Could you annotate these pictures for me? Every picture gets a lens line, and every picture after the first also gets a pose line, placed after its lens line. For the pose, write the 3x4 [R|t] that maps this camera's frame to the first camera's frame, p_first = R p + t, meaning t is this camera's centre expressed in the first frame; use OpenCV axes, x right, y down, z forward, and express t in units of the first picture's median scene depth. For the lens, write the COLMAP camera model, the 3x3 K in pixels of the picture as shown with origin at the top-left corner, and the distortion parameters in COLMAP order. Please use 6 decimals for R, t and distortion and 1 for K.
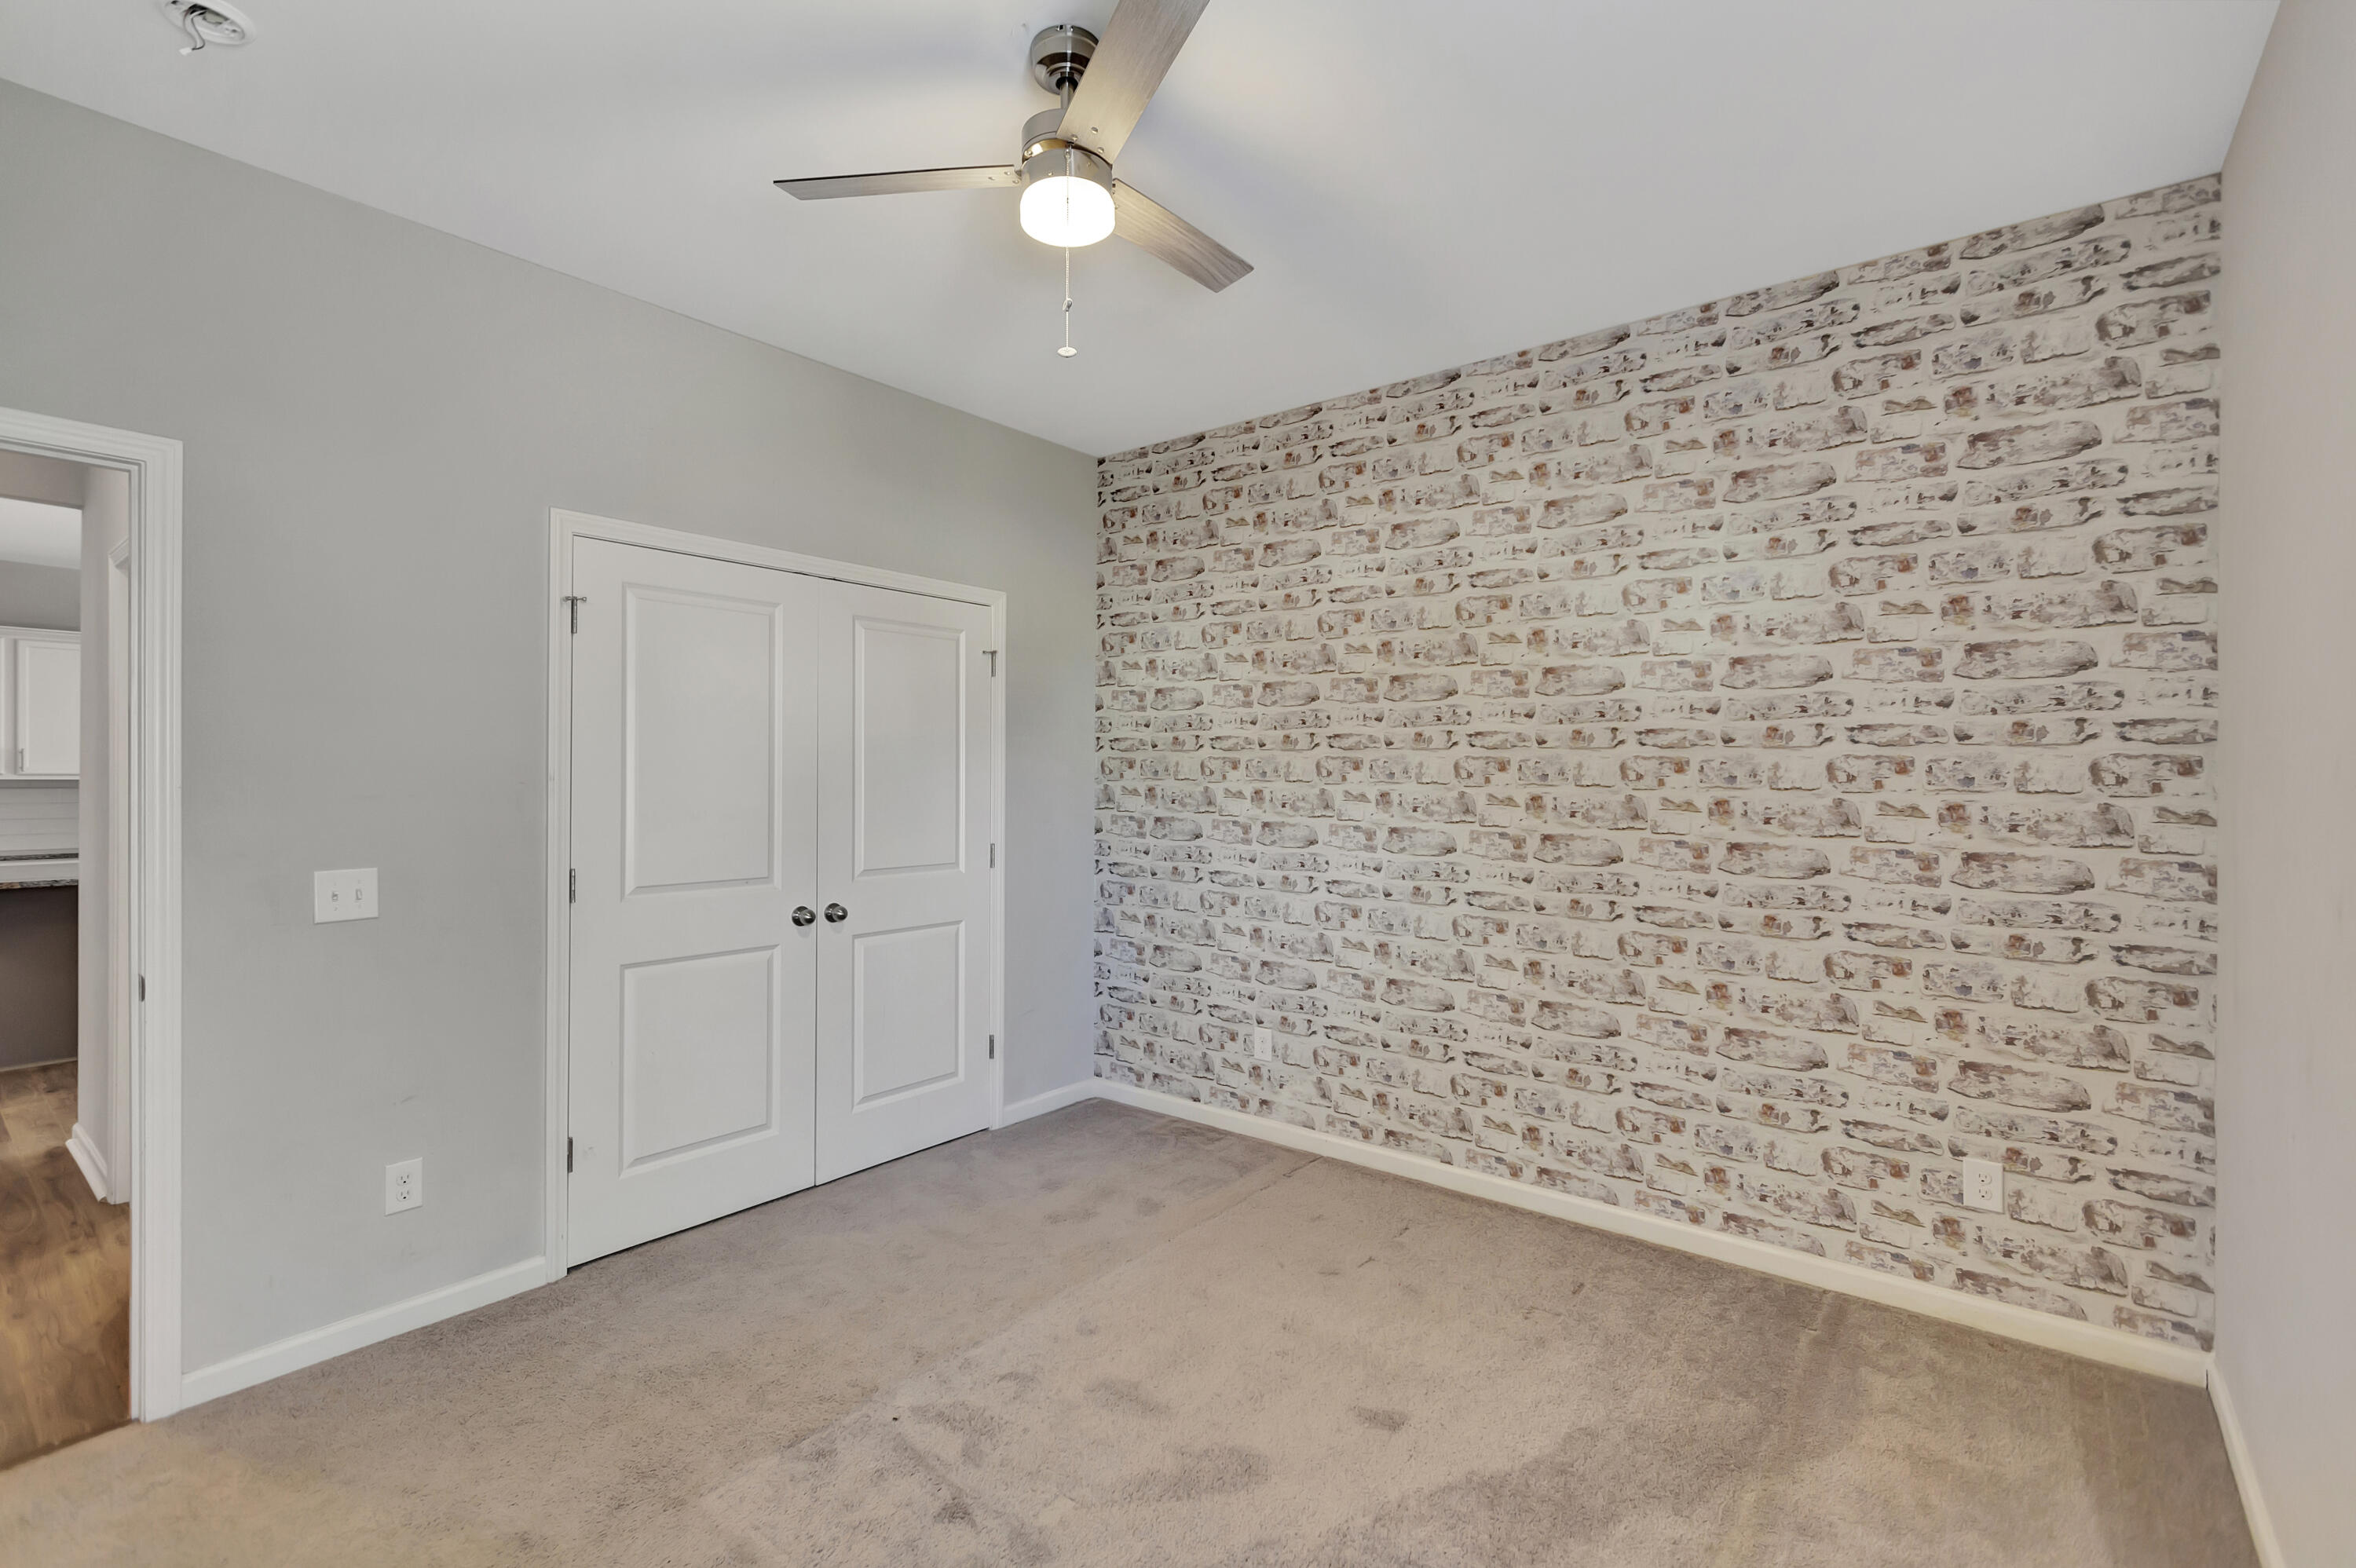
lens RADIAL K [[1051.1, 0, 1180.3], [0, 1051.1, 791.9], [0, 0, 1]] dist [0.004219, -0.000023]
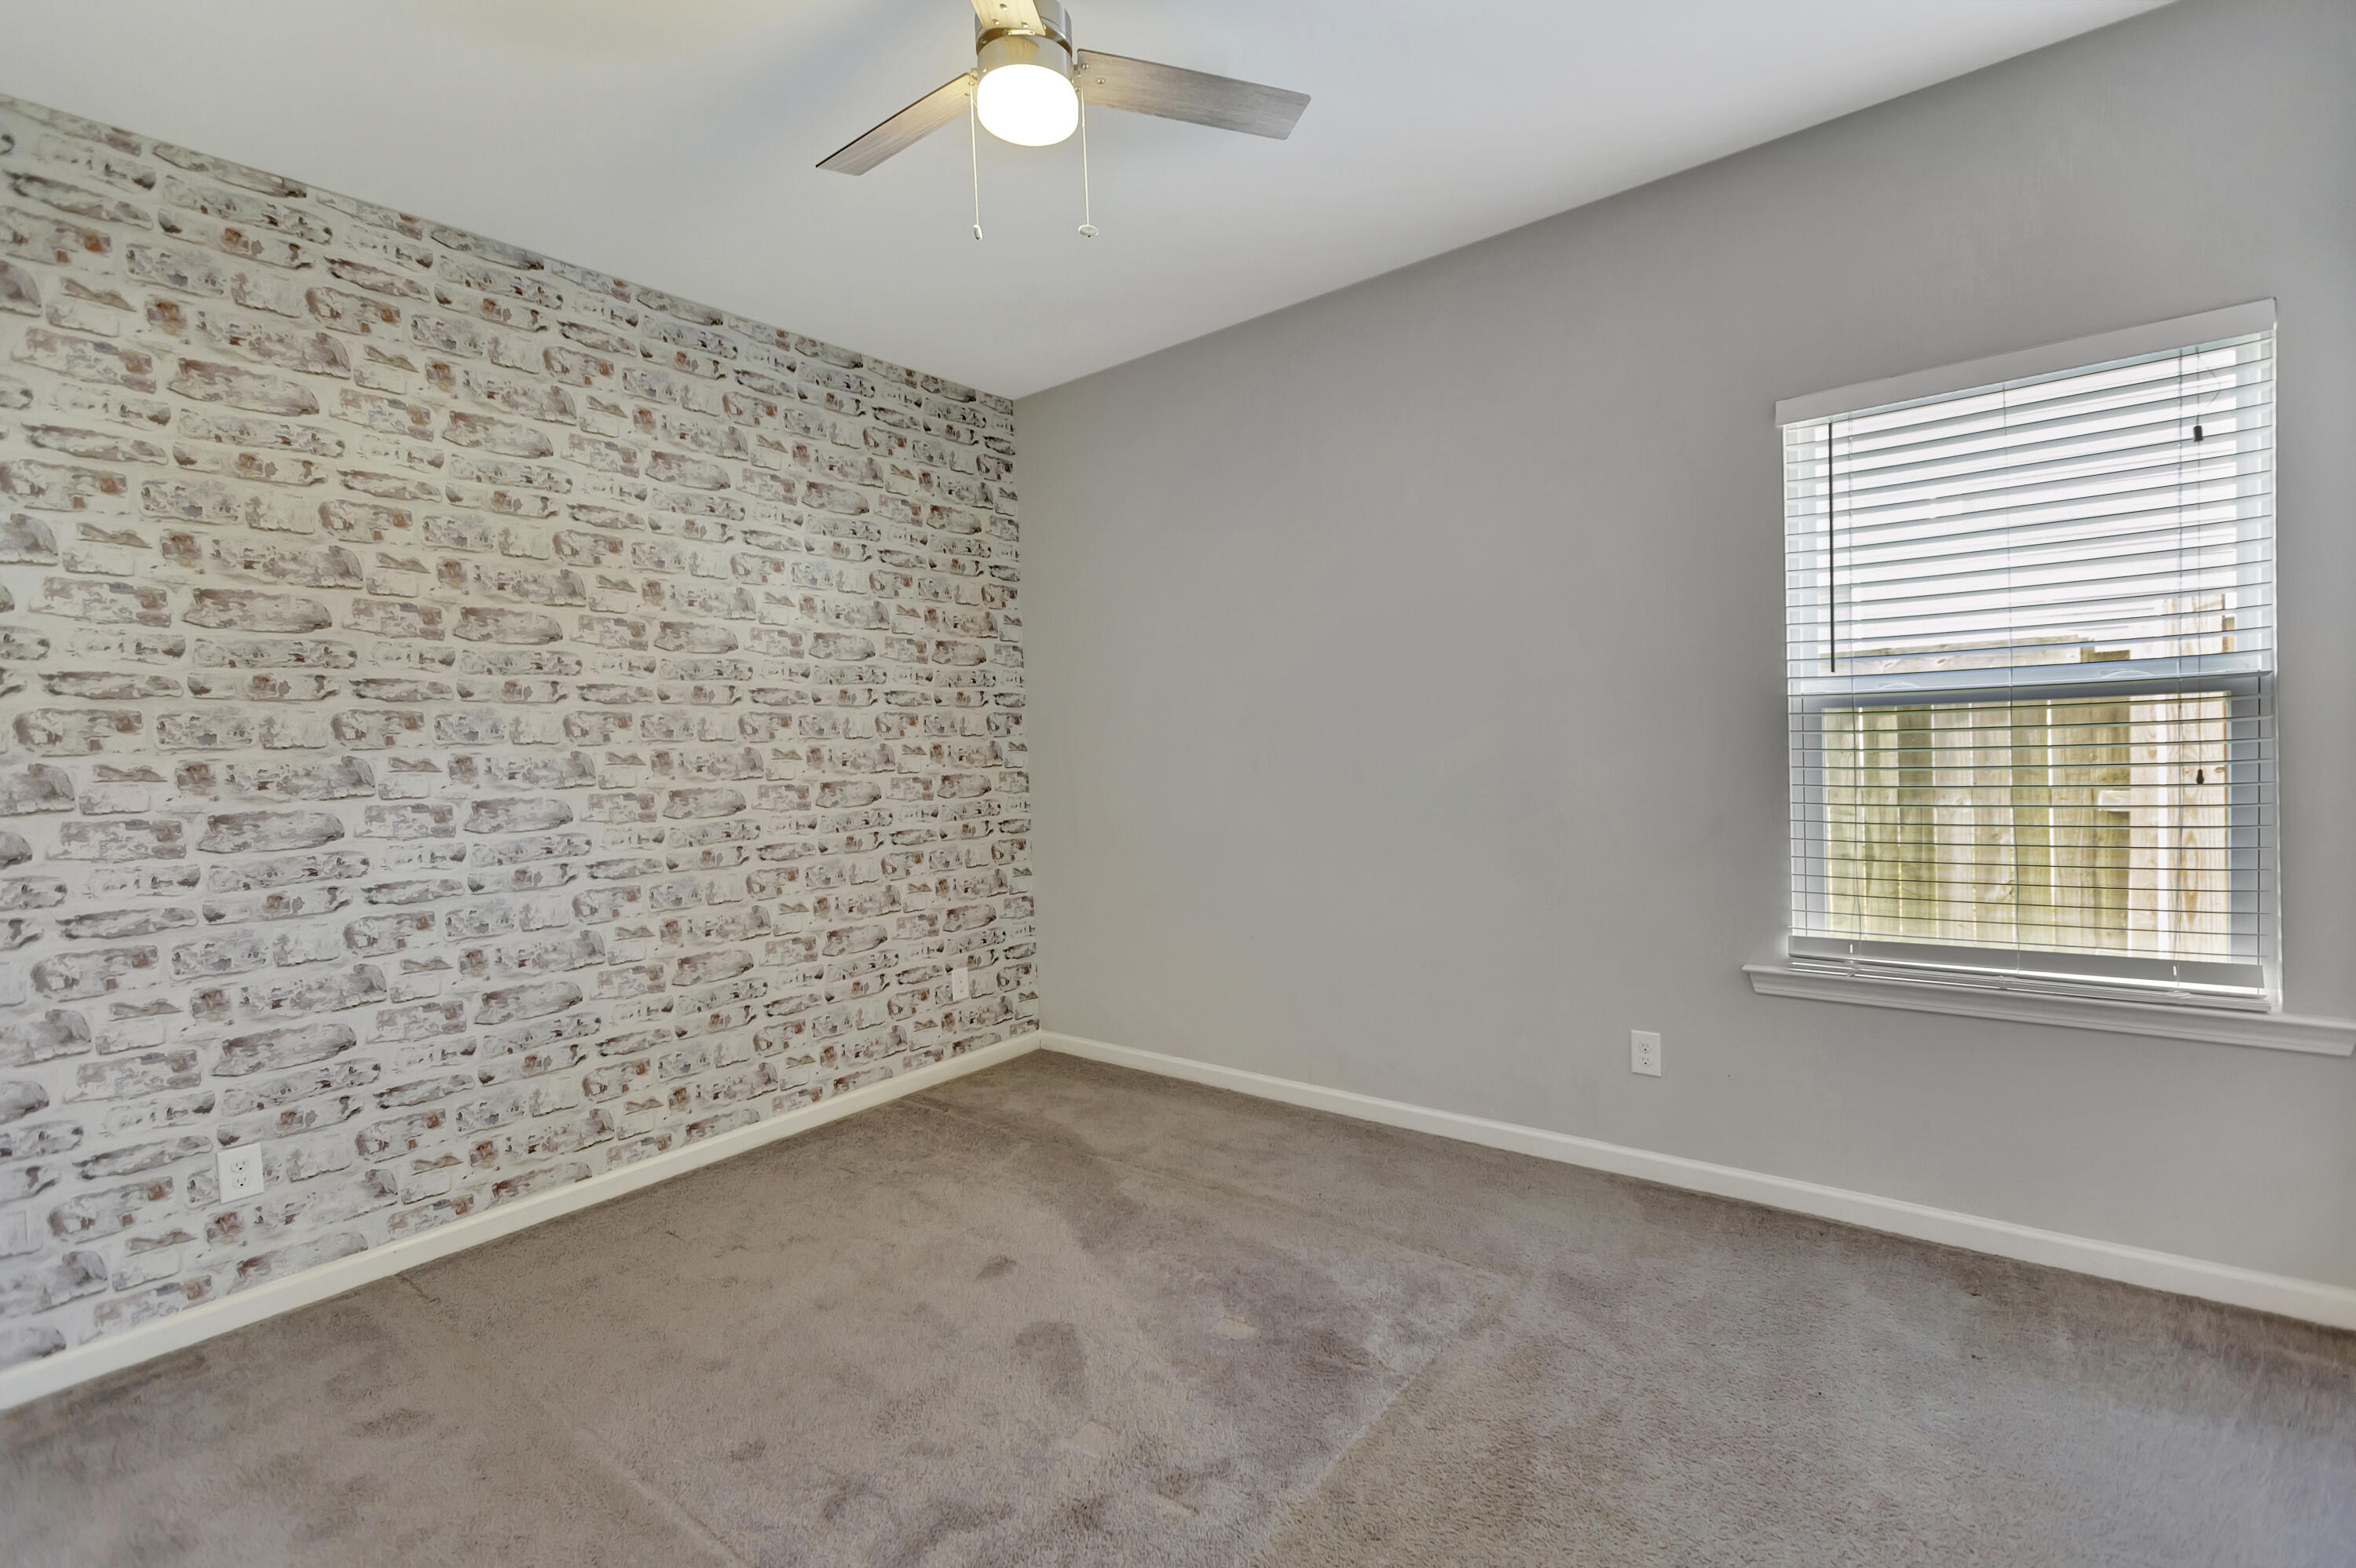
lens RADIAL K [[1090.8, 0, 1171.4], [0, 1090.8, 747.1], [0, 0, 1]] dist [0.000804, -0.000538]
pose [[-0.015413, -0.027912, 0.999492, -0.586306], [0.029313, 0.999168, 0.028355, -0.013905], [-0.999451, 0.029736, -0.014582, 0.468344]]
